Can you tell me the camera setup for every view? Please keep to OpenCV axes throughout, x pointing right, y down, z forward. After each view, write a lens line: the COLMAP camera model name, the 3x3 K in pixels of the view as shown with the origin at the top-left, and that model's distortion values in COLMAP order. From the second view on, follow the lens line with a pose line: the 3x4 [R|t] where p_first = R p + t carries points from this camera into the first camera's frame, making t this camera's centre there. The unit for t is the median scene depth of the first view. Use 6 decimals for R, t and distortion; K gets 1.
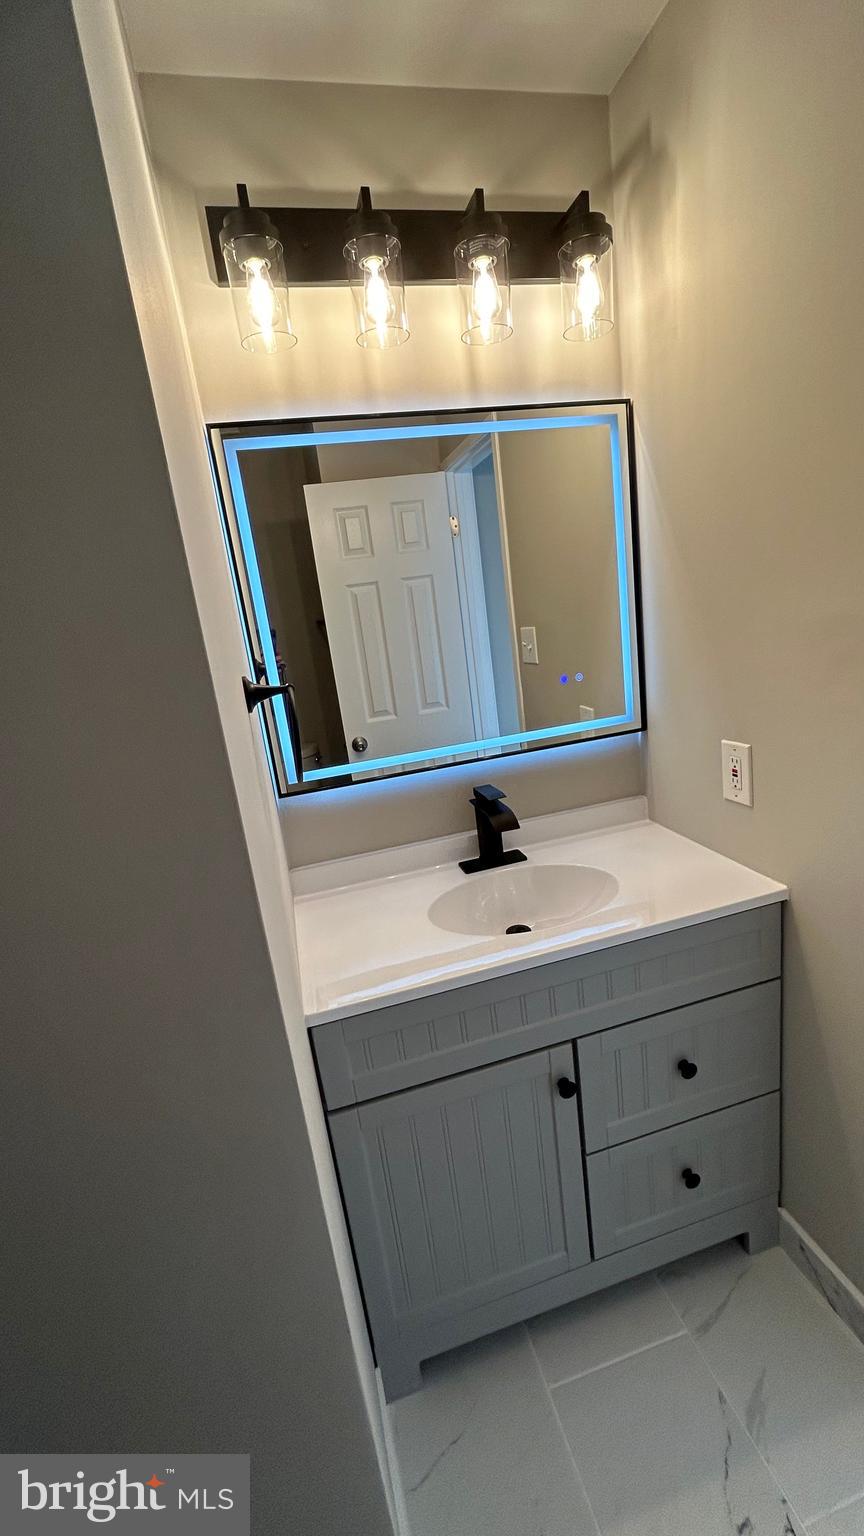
lens RADIAL K [[623.0, 0, 429.1], [0, 623.0, 765.4], [0, 0, 1]] dist [-0.001866, -0.000071]
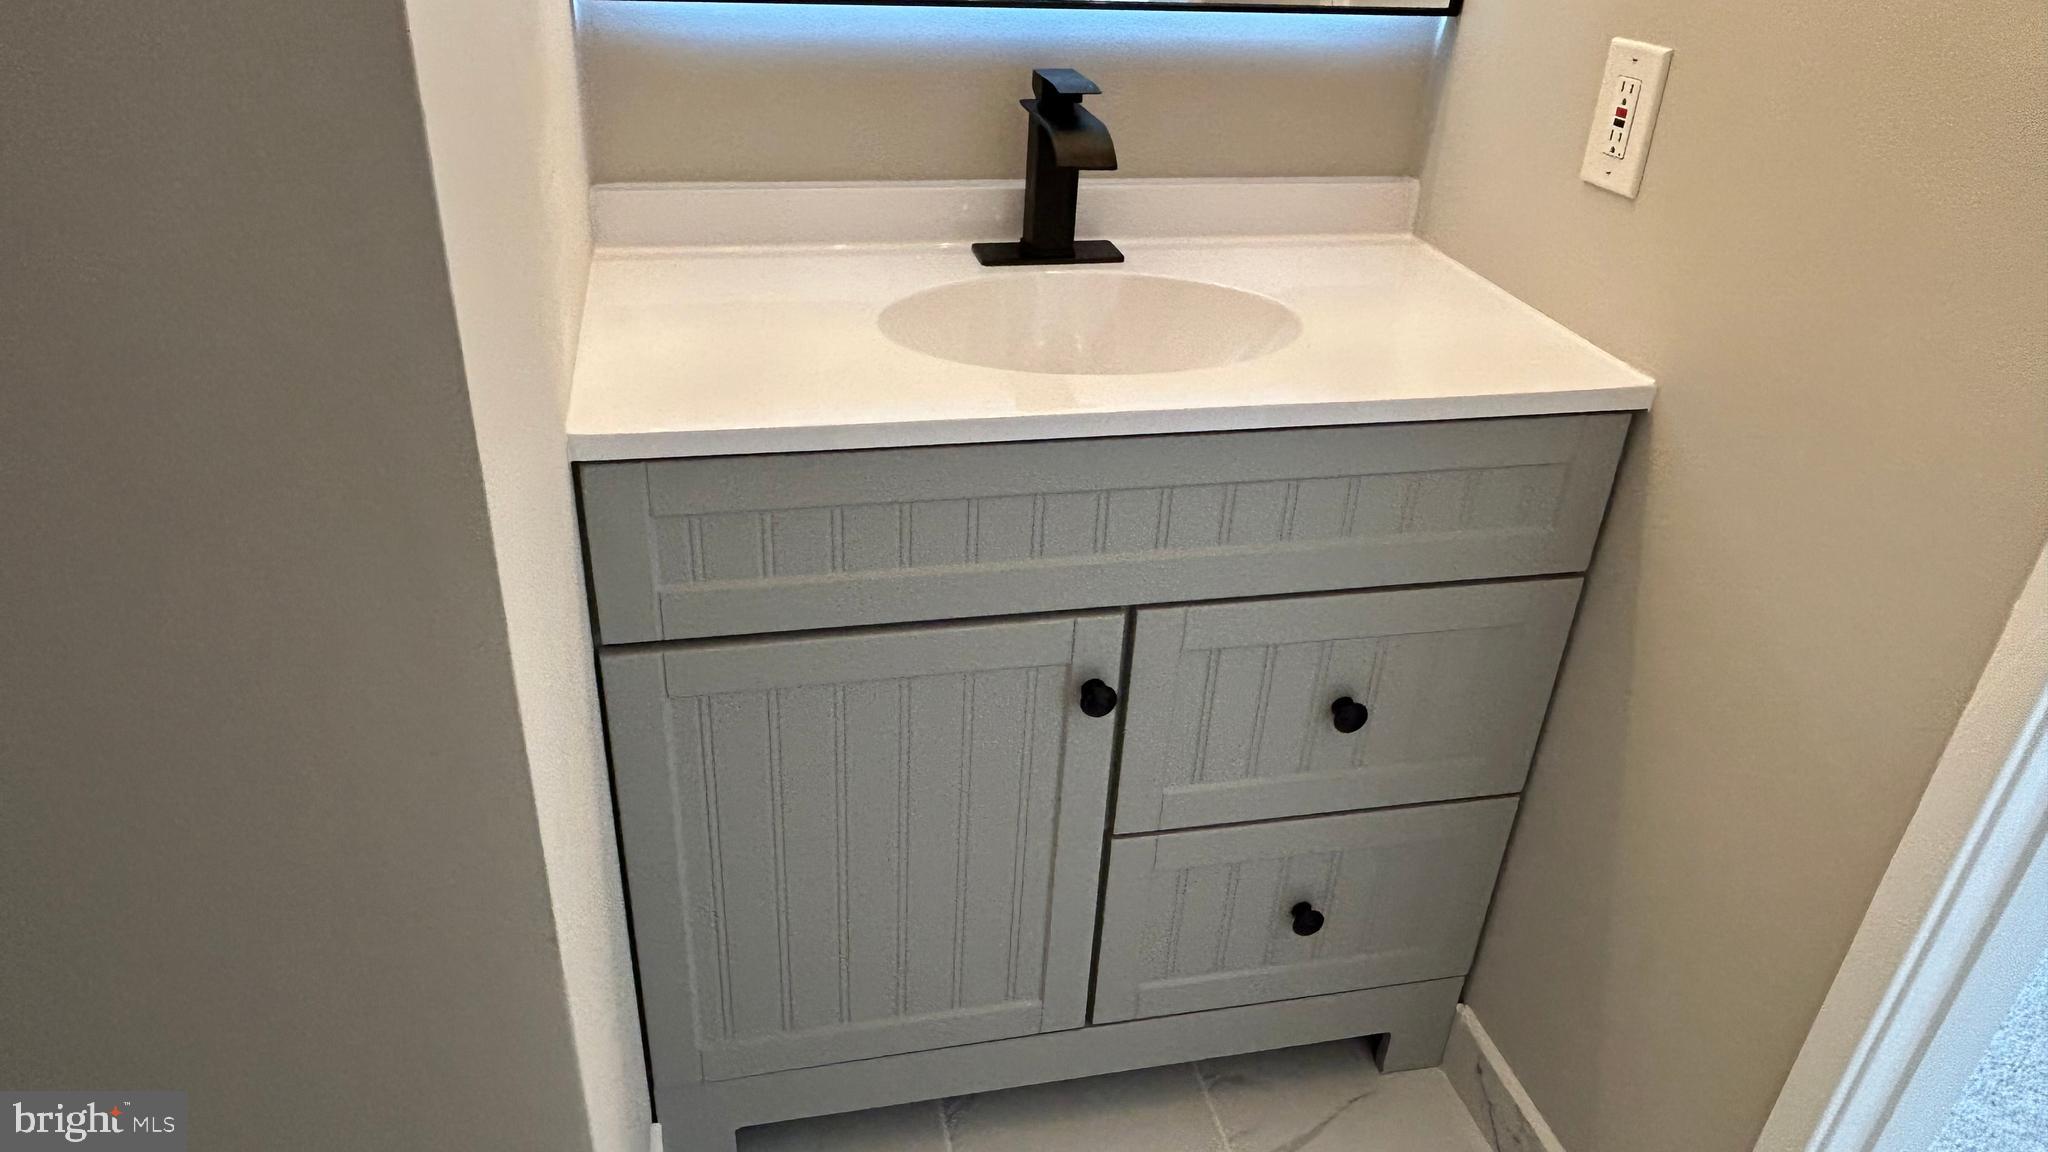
lens RADIAL K [[1358.7, 0, 997.4], [0, 1358.7, 574.2], [0, 0, 1]] dist [-0.006217, -0.002388]
pose [[0.984890, 0.166328, 0.048237, 0.066837], [-0.173179, 0.947199, 0.269856, 0.134050], [-0.000806, -0.274133, 0.961692, -0.004260]]
